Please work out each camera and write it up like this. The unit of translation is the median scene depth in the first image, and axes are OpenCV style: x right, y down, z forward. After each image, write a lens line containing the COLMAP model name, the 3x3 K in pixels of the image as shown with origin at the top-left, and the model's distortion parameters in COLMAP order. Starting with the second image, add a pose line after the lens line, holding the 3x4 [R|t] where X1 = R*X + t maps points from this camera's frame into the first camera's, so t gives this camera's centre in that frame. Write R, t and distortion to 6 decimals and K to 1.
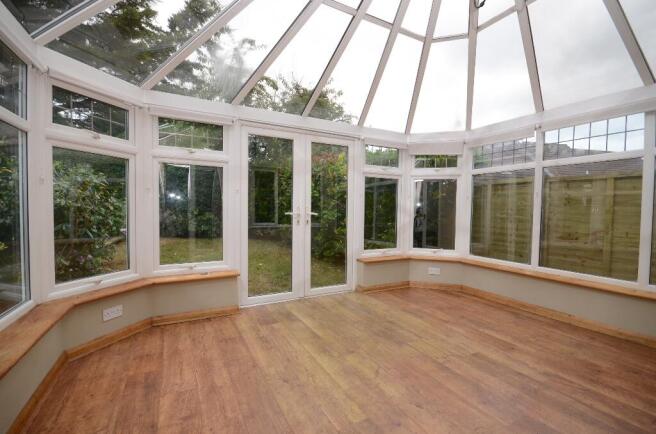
lens RADIAL K [[281.3, 0, 327.6], [0, 281.3, 216.7], [0, 0, 1]] dist [-0.003228, -0.007325]
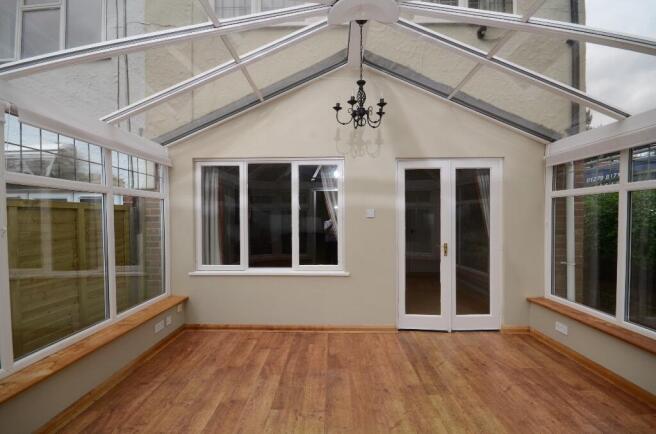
lens RADIAL K [[281.3, 0, 327.8], [0, 281.3, 218.7], [0, 0, 1]] dist [-0.003228, -0.007325]
pose [[-0.872600, -0.005564, 0.488404, -0.083997], [0.012211, 0.999374, 0.033203, -0.194809], [-0.488283, 0.034937, -0.871986, 1.933917]]
